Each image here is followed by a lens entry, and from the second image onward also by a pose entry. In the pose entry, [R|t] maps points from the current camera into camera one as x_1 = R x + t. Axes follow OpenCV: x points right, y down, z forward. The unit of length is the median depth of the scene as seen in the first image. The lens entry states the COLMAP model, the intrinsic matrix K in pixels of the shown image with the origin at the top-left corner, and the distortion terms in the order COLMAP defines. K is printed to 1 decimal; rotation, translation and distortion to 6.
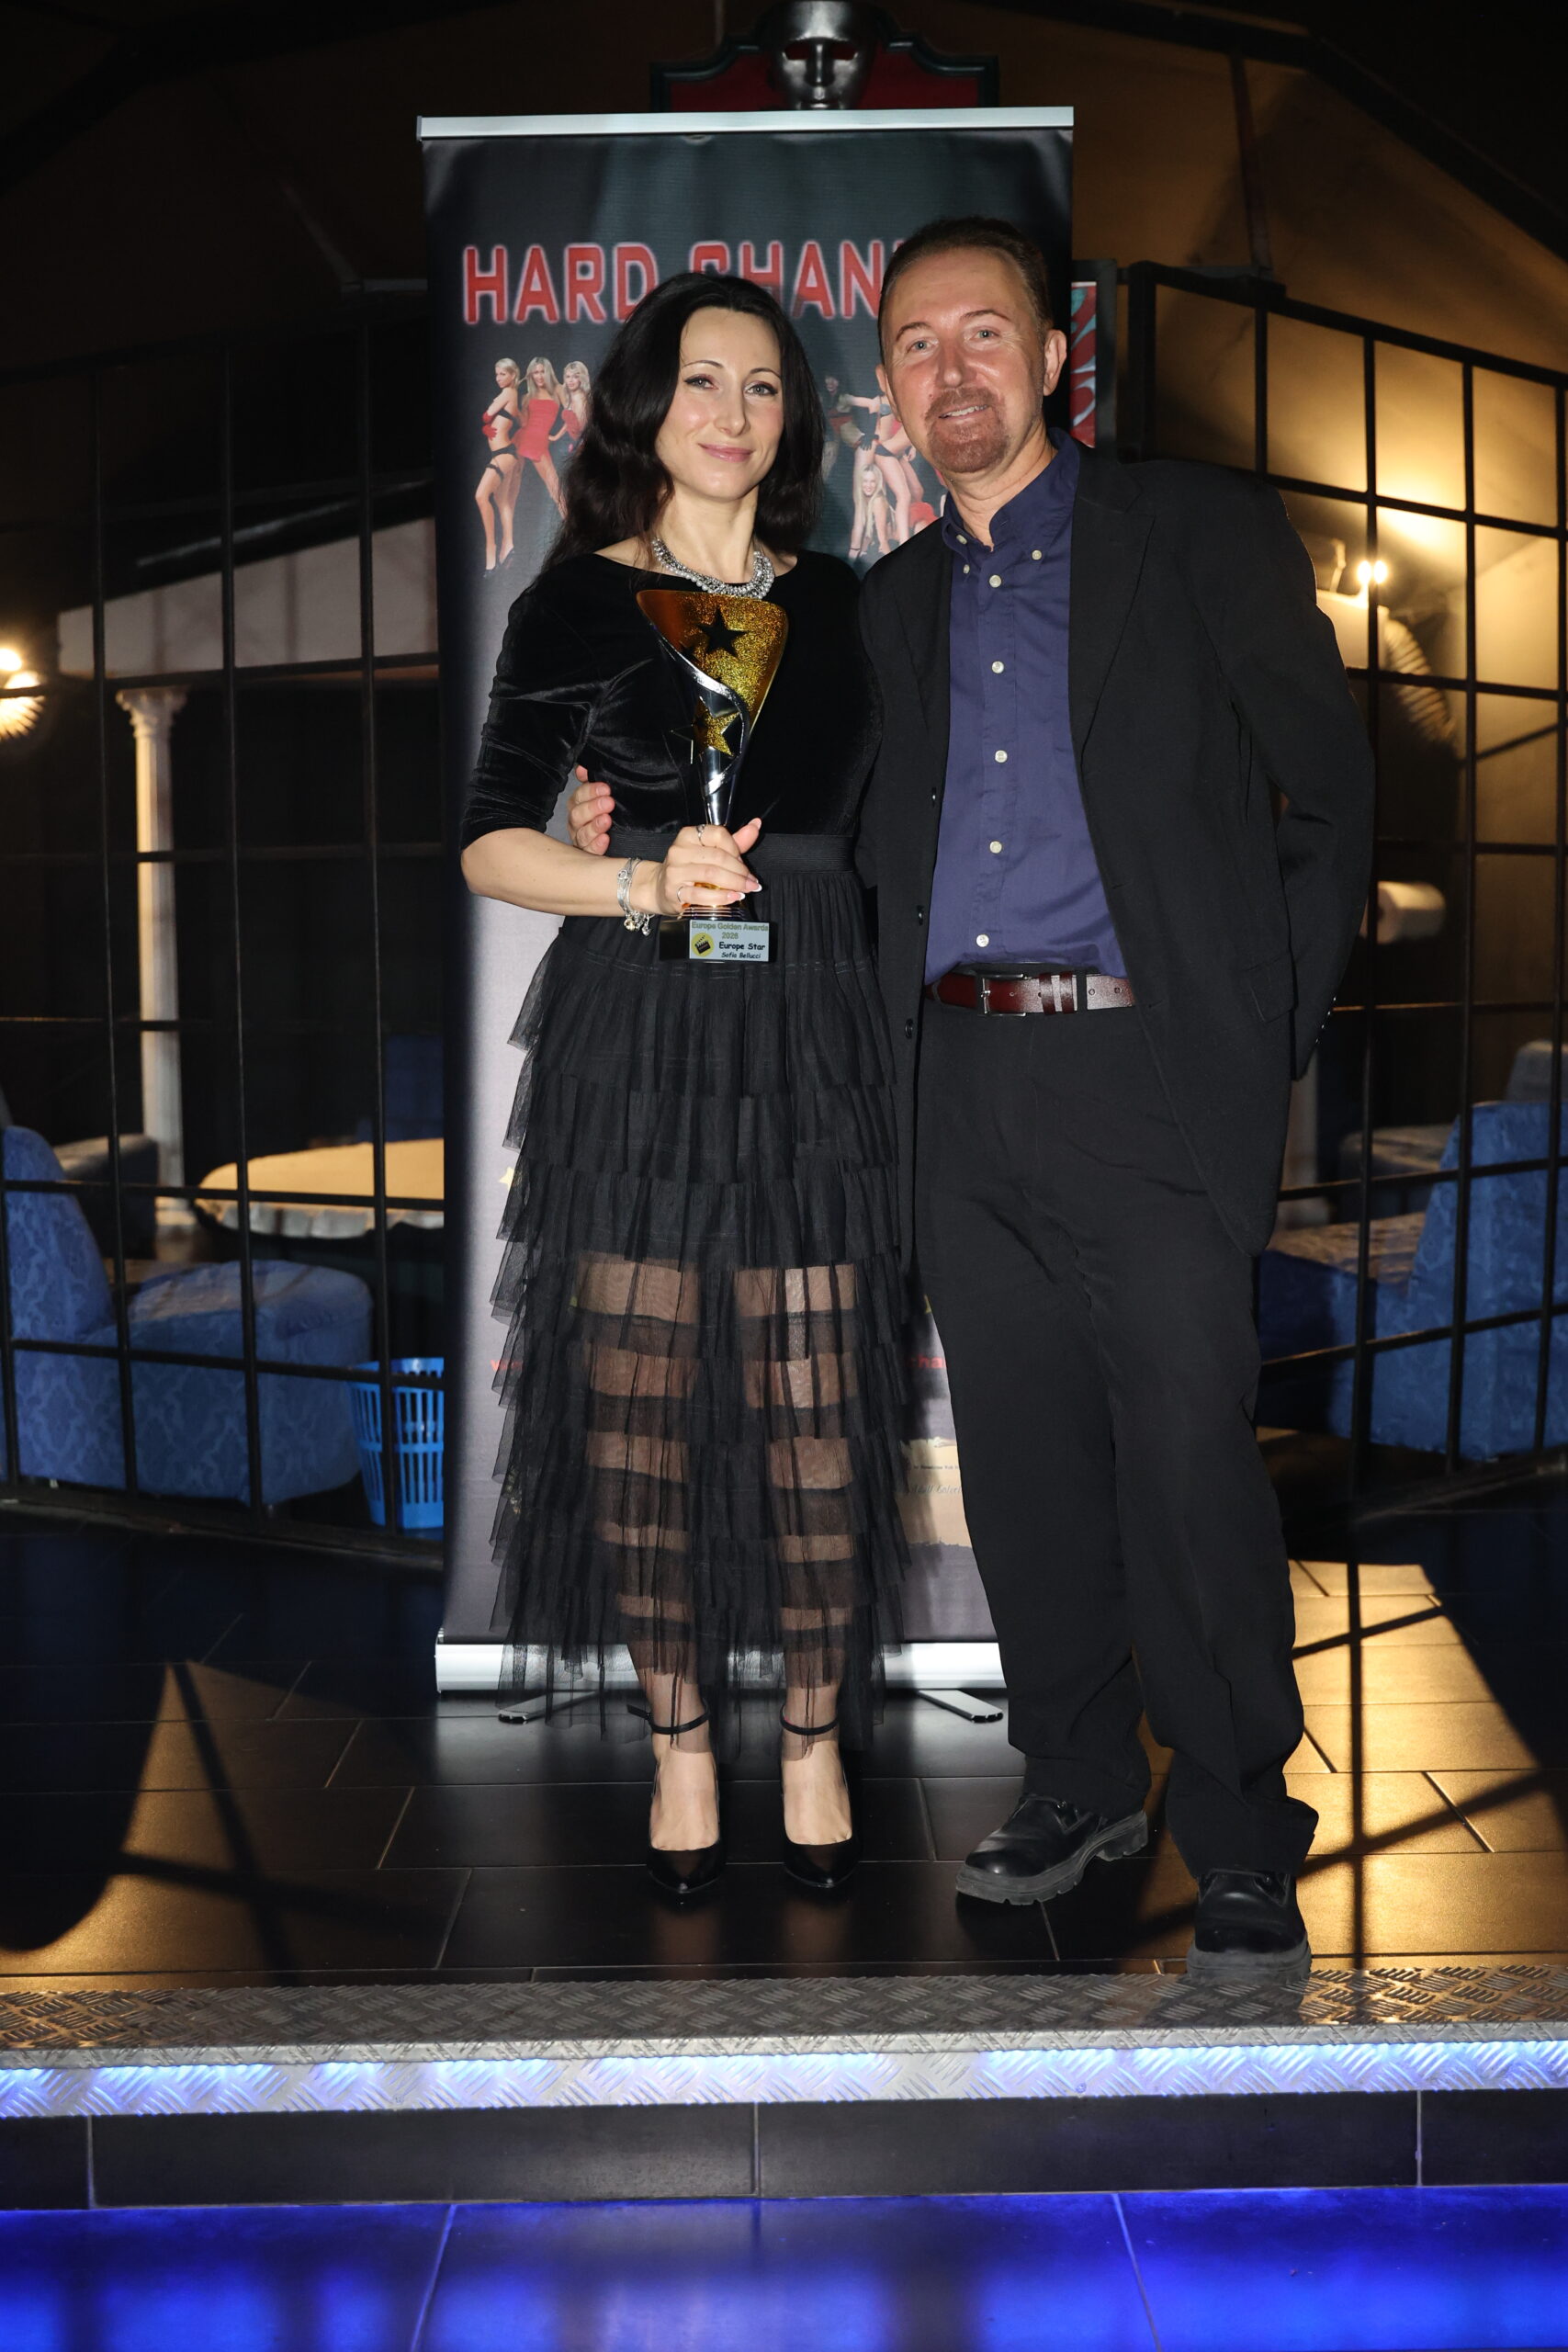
lens RADIAL K [[2747.1, 0, 784.0], [0, 2747.1, 1176.0], [0, 0, 1]] dist [0.010938, -0.029638]
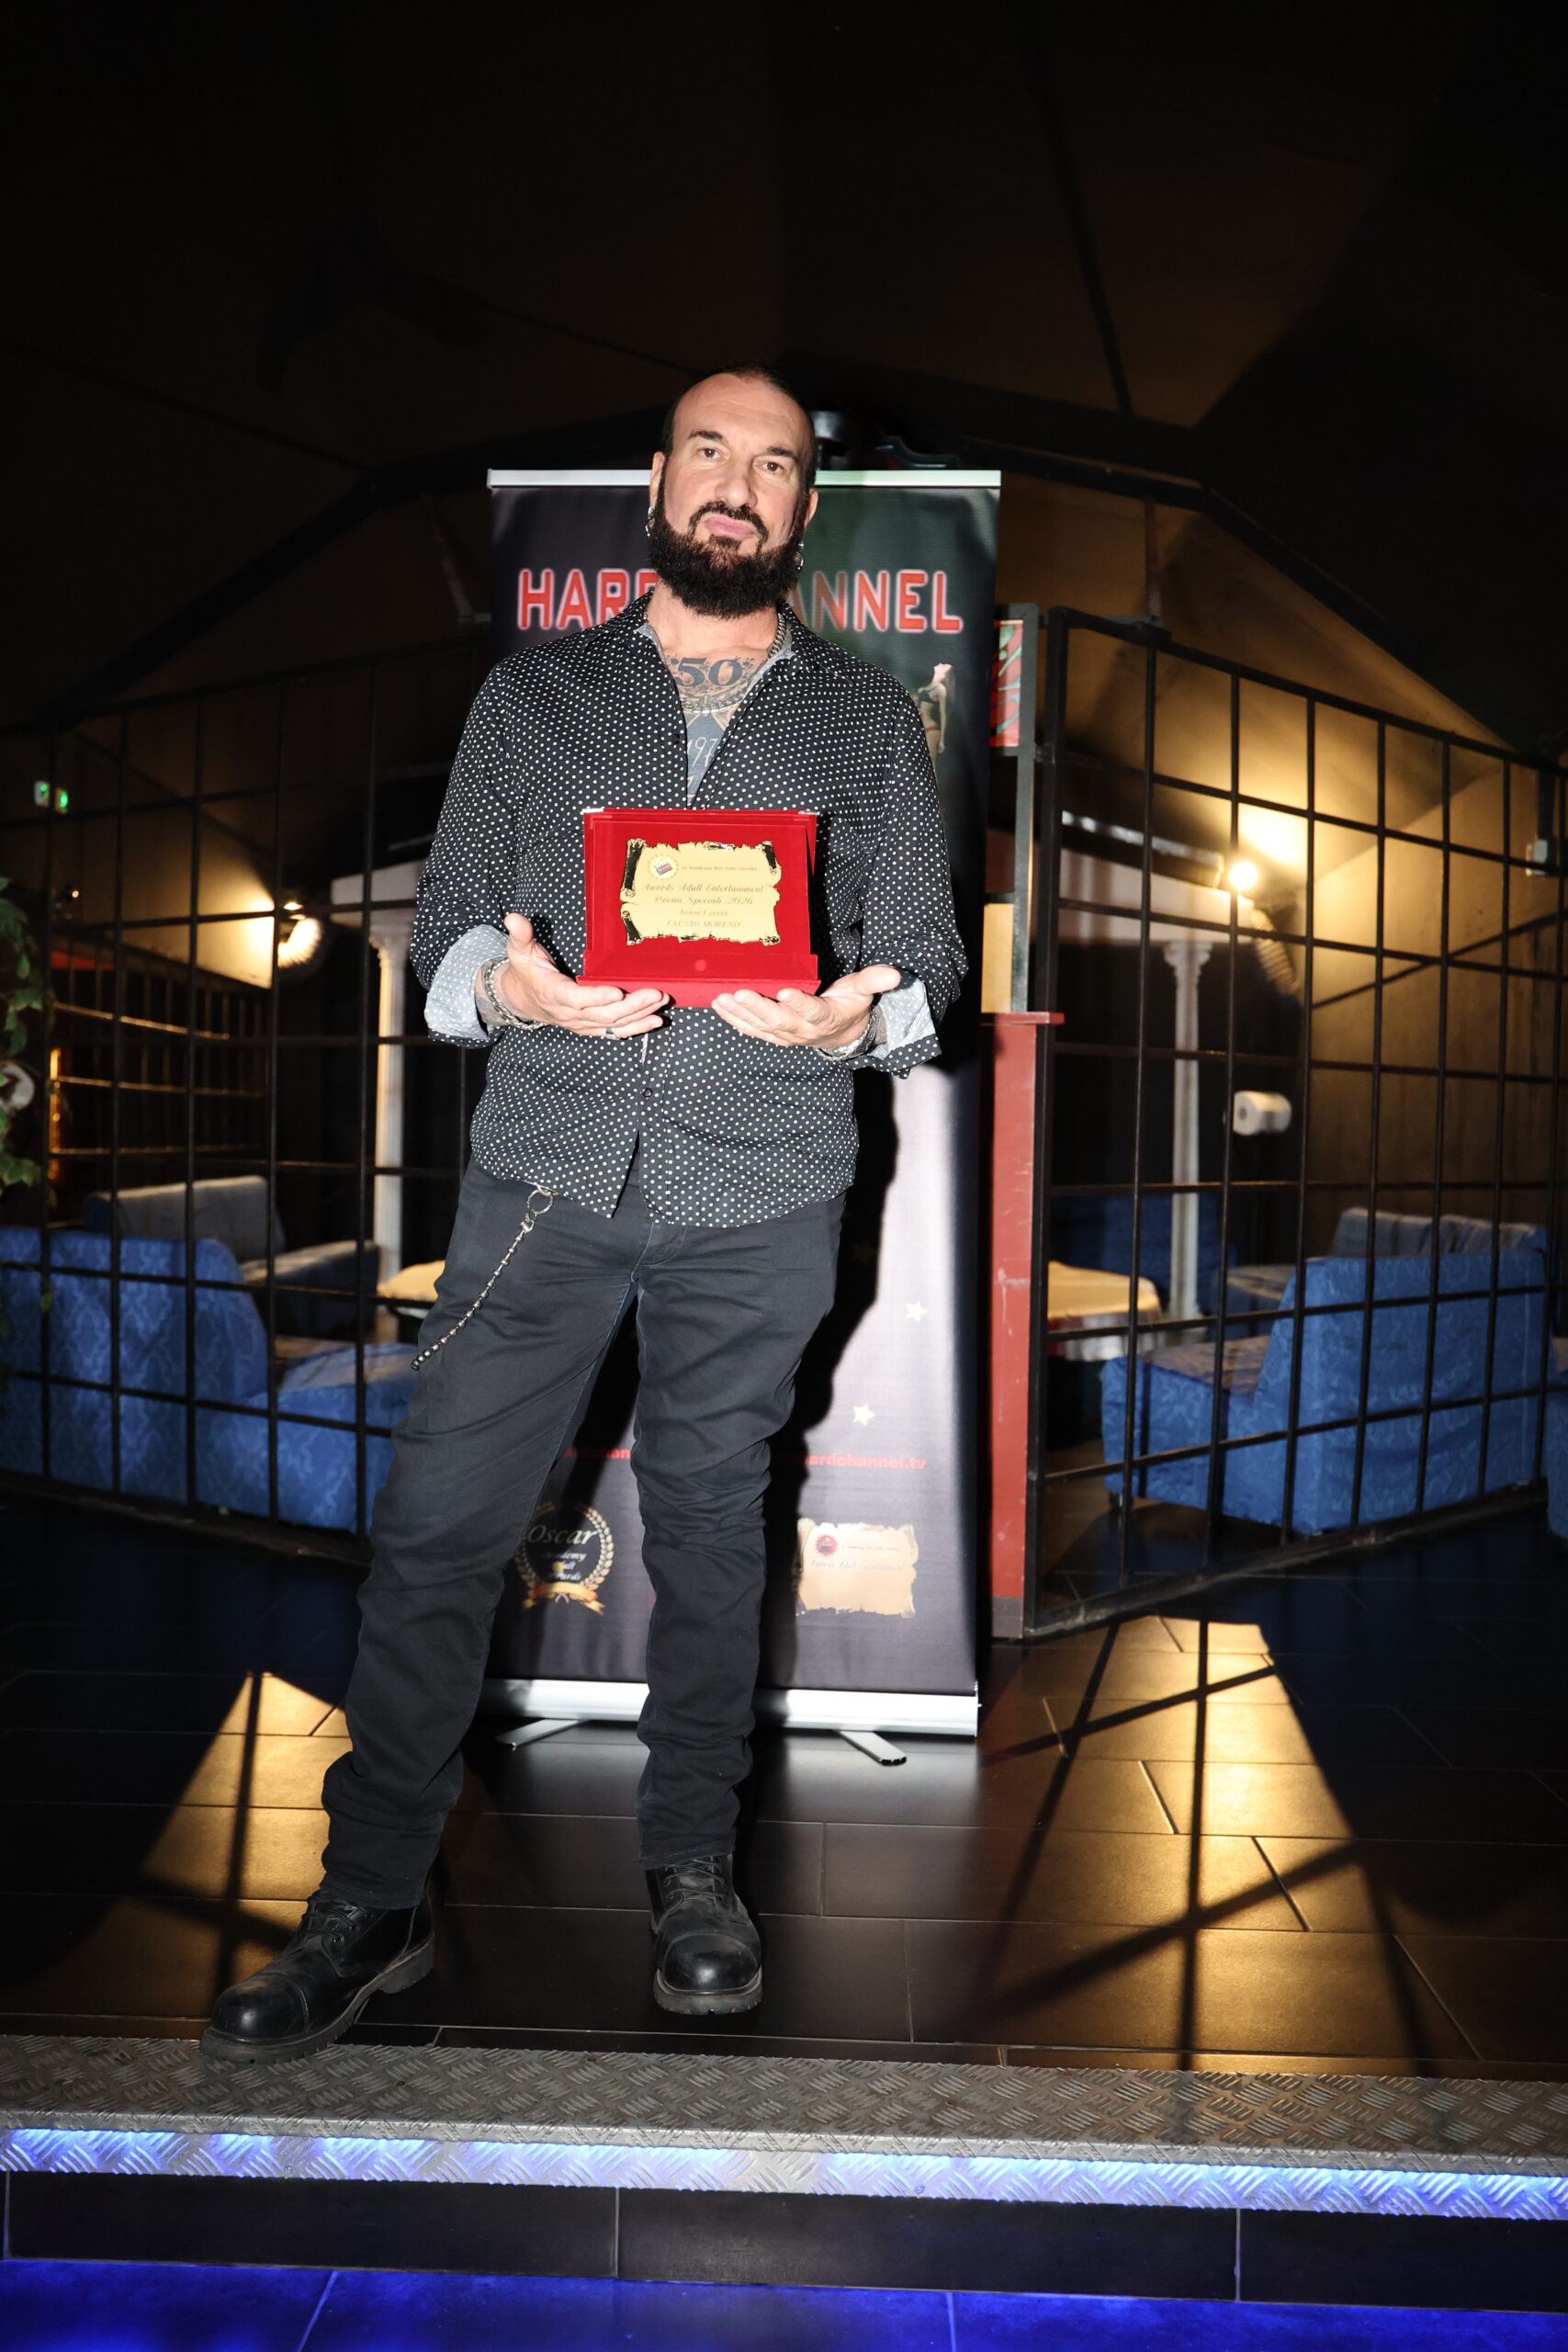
lens RADIAL K [[1798.0, 0, 789.8], [0, 1798.0, 1154.8], [0, 0, 1]] dist [0.008732, 0.001124]
pose [[0.998817, 0.031521, -0.037019, 0.048631], [-0.033897, 0.997282, -0.065413, -0.015524], [0.034857, 0.066590, 0.997171, 0.185844]]
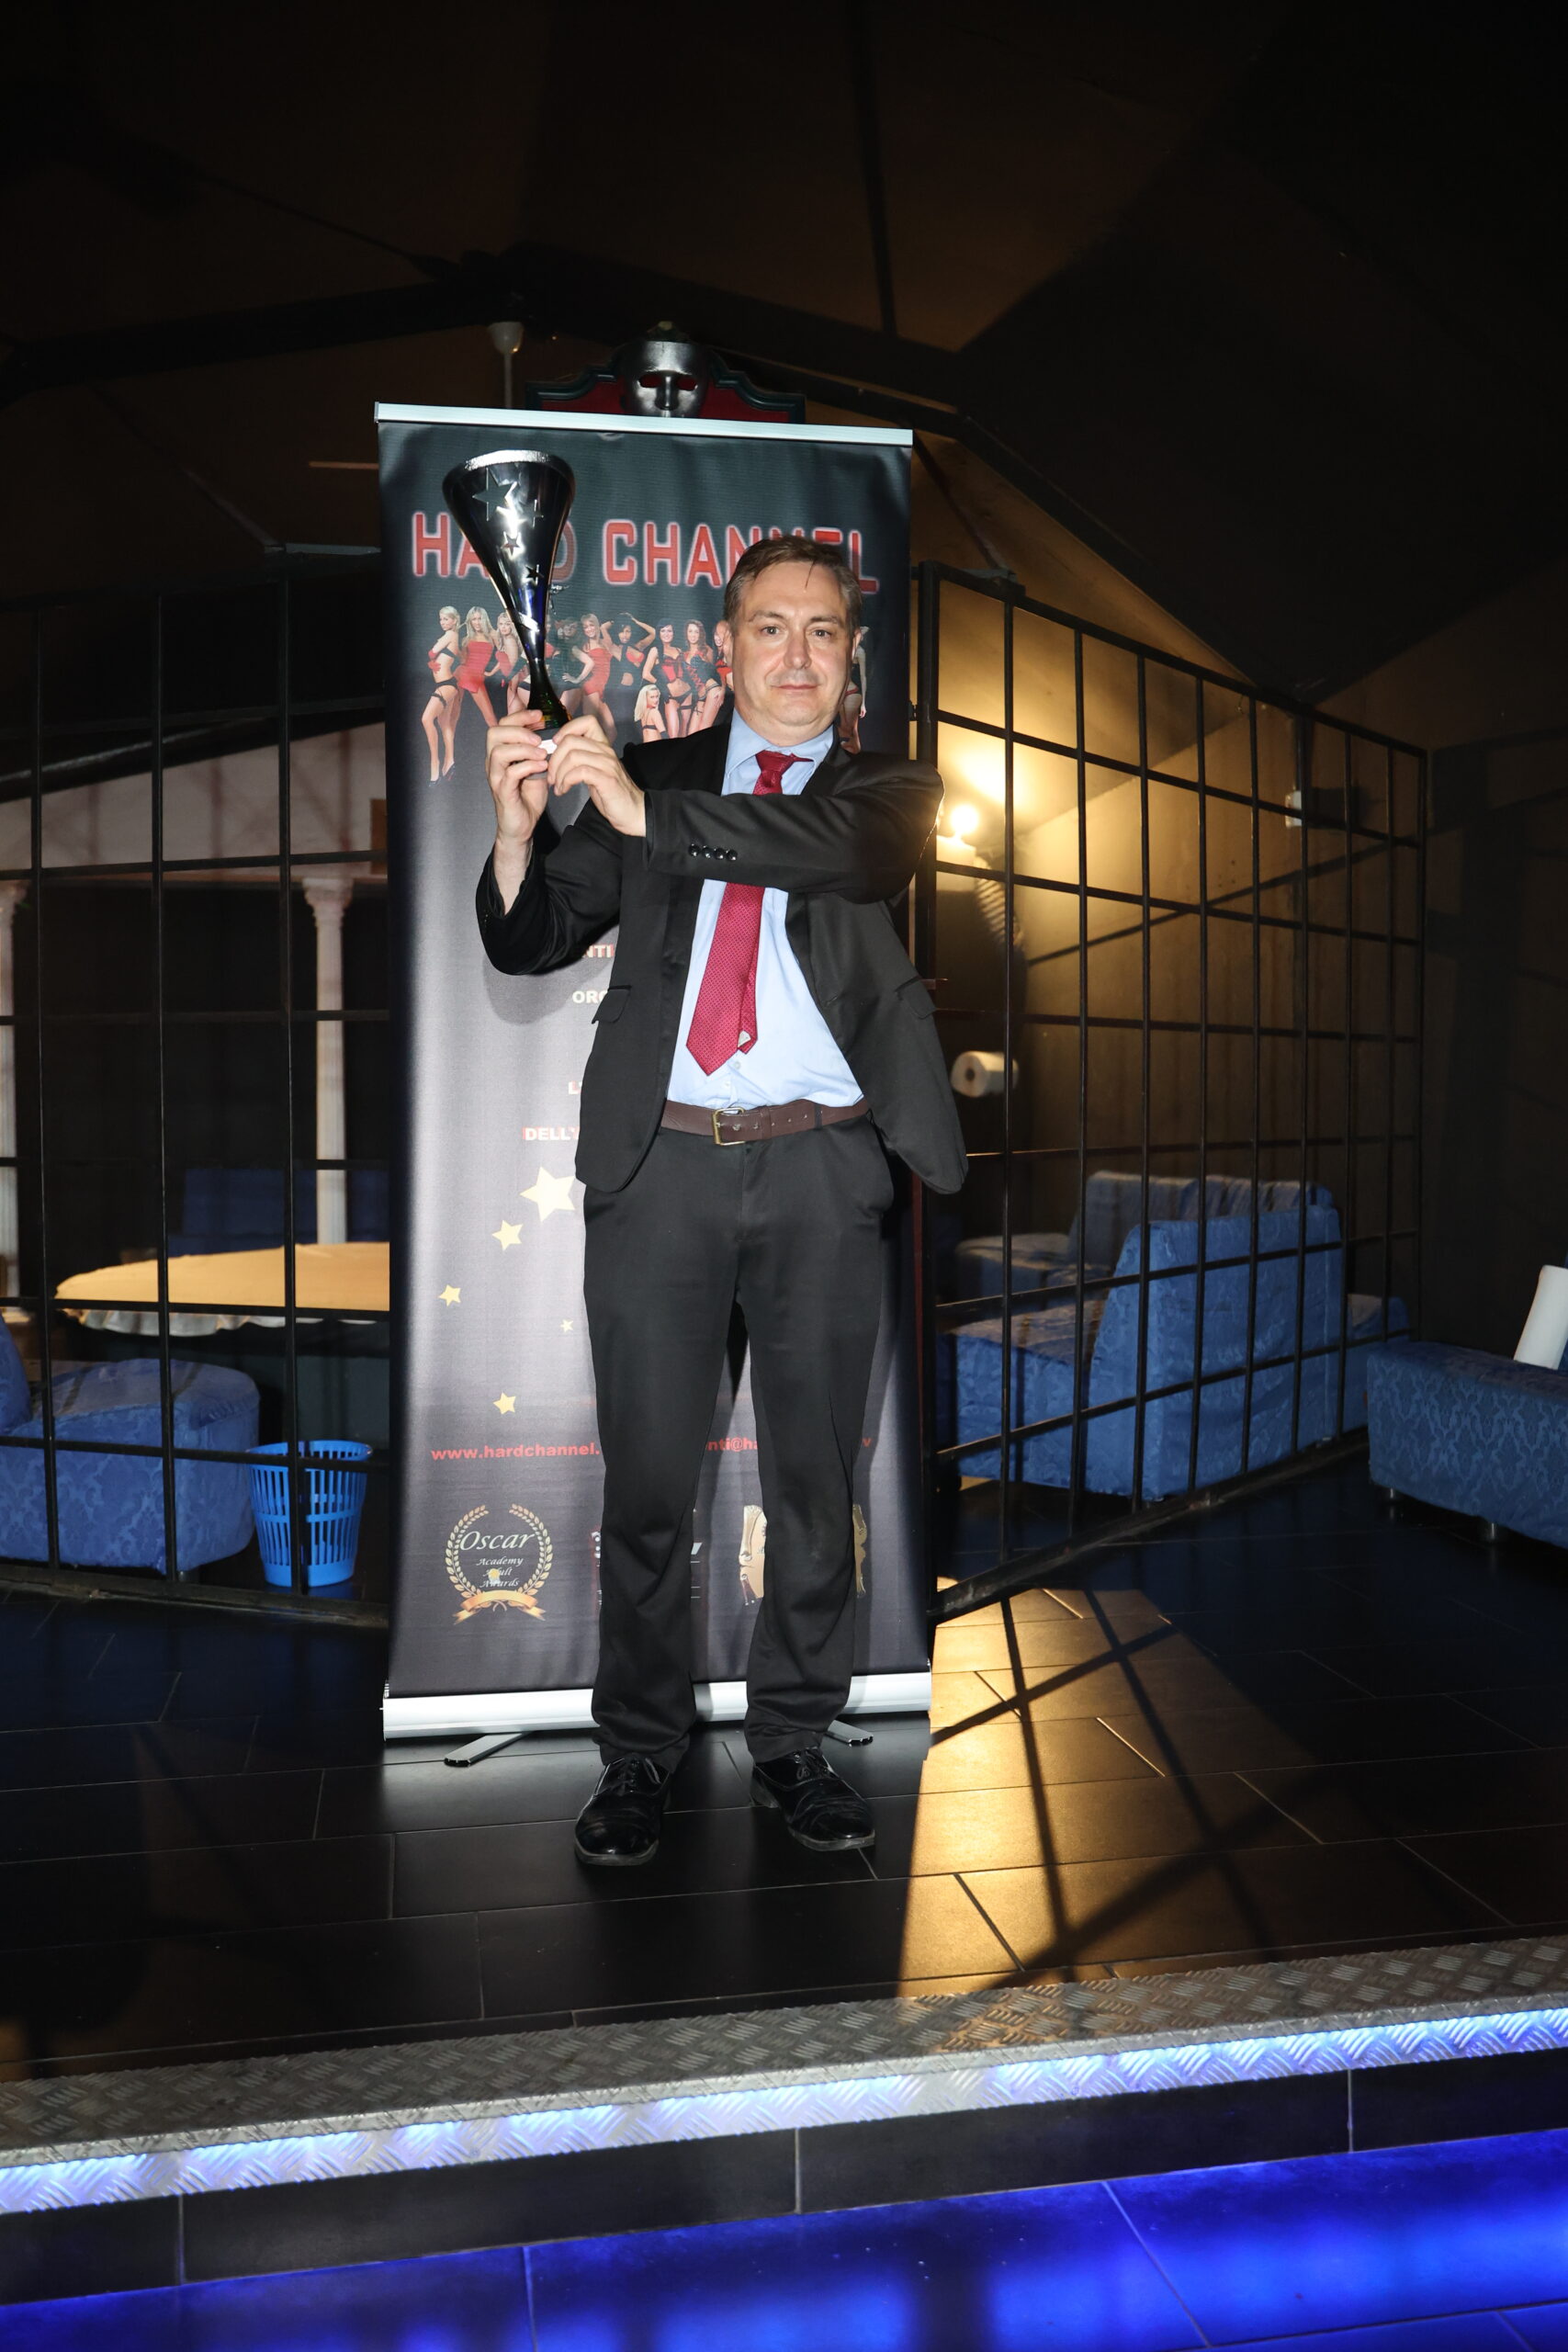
lens RADIAL K [[2064.3, 0, 814.5], [0, 2064.3, 1162.3], [0, 0, 1]] dist [0.005696, -0.002180]
pose [[0.983453, 0.000019, 0.181163, -0.107158], [0.009345, 0.998663, -0.050832, -0.009319], [-0.180921, 0.051684, 0.982139, 0.102864]]
